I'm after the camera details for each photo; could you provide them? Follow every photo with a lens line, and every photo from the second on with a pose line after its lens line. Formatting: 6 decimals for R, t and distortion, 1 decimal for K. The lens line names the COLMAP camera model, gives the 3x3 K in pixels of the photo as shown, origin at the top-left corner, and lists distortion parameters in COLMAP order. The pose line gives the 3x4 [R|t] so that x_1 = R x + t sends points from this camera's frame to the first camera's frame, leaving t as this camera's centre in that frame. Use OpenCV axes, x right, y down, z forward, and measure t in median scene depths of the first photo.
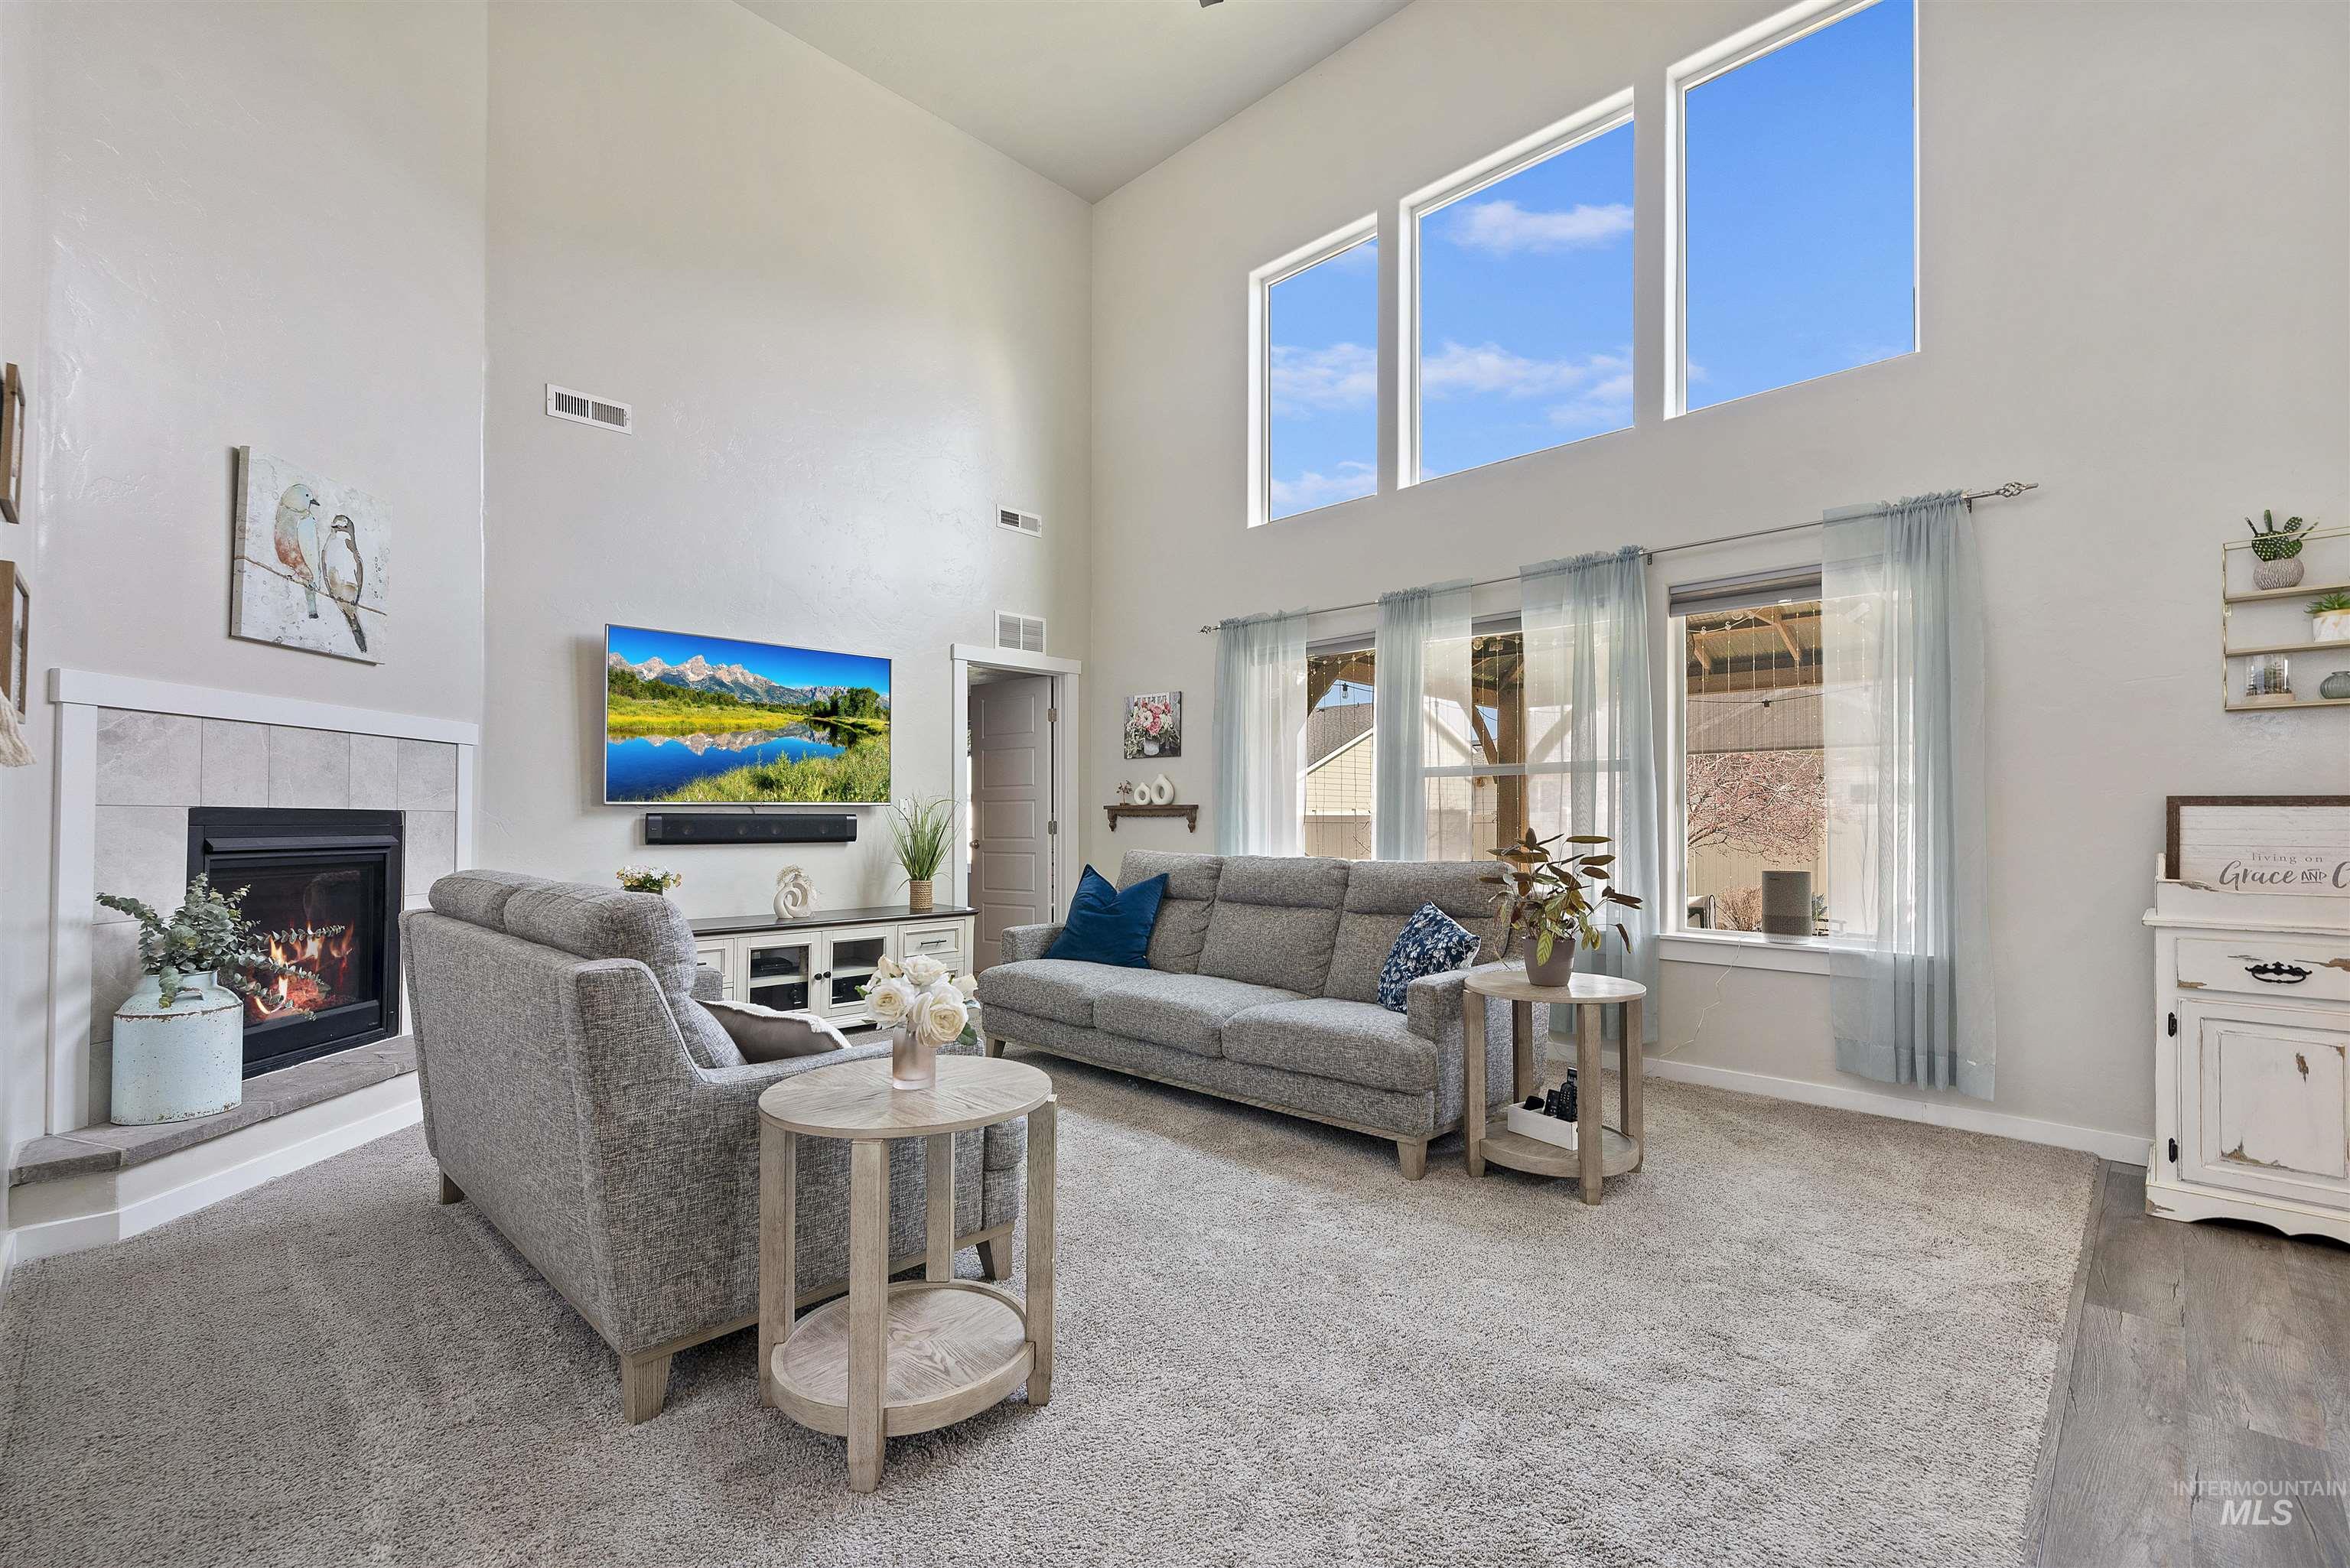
lens RADIAL K [[1030.3, 0, 1180.0], [0, 1030.3, 800.6], [0, 0, 1]] dist [0.004238, -0.000528]
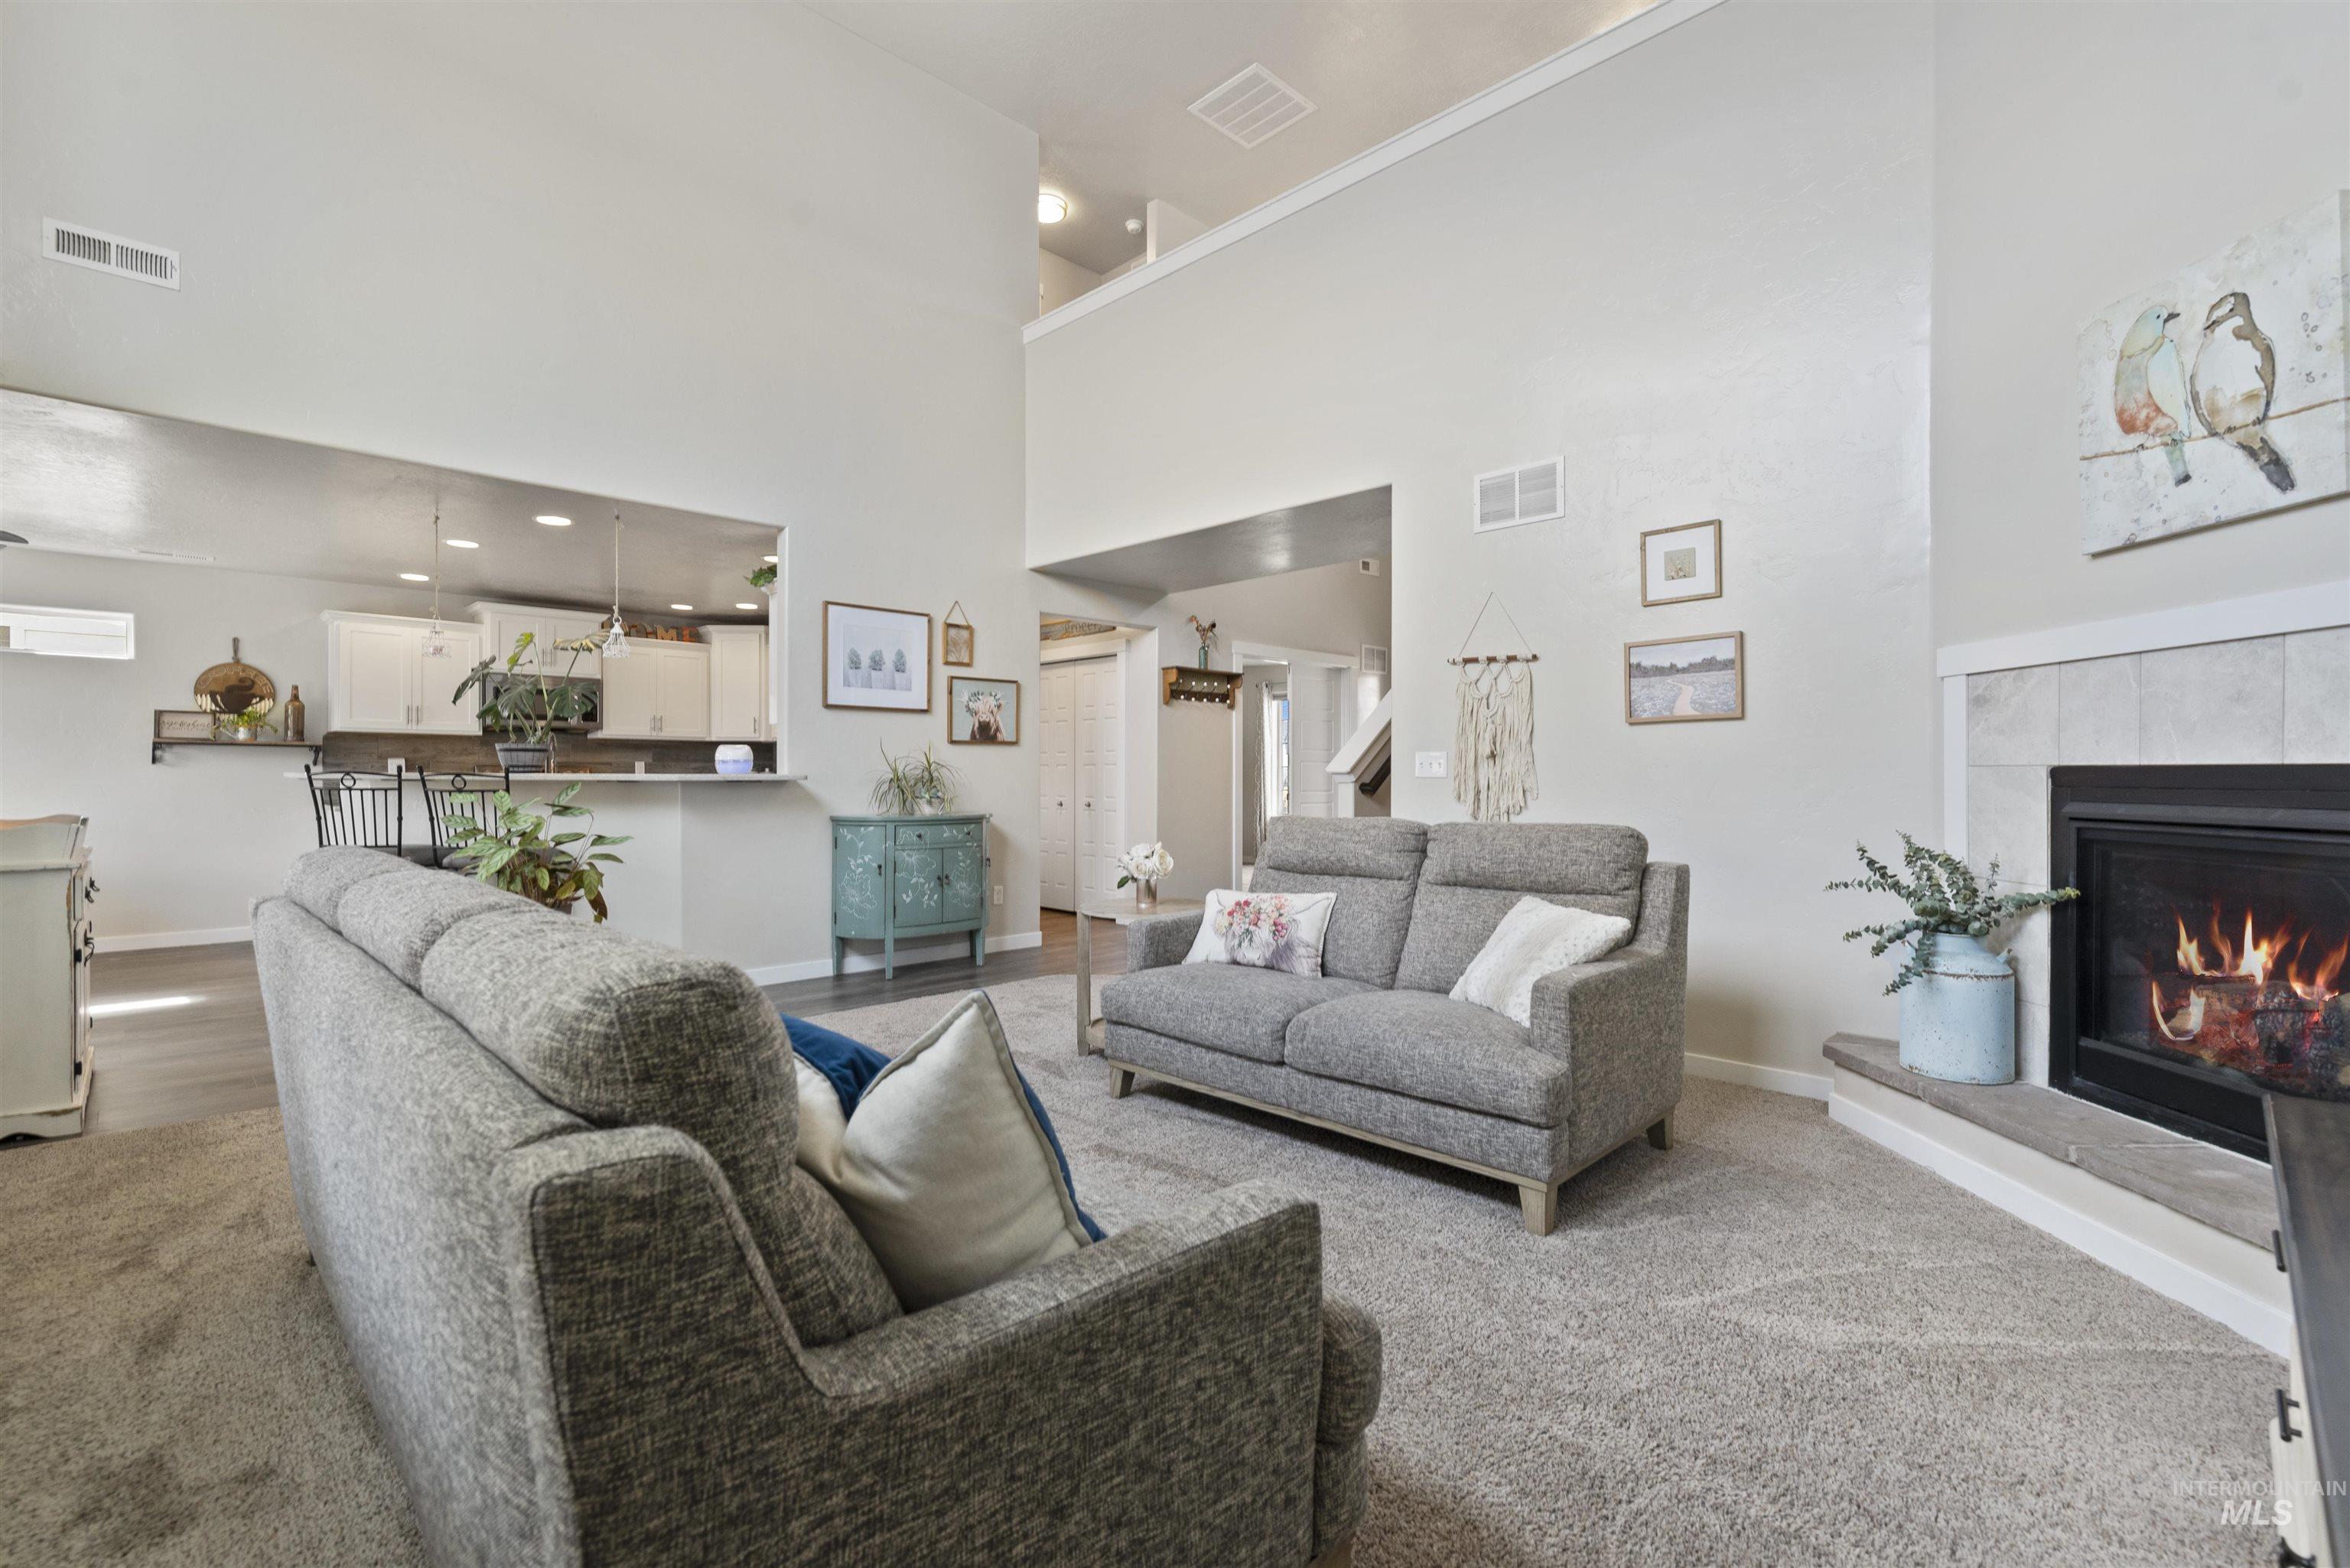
lens RADIAL K [[1030.3, 0, 1170.6], [0, 1030.3, 774.9], [0, 0, 1]] dist [0.004238, -0.000528]
pose [[-0.999790, -0.006669, 0.019402, -0.134489], [-0.007004, 0.999826, -0.017264, 0.021764], [-0.019284, -0.017396, -0.999663, 1.195503]]
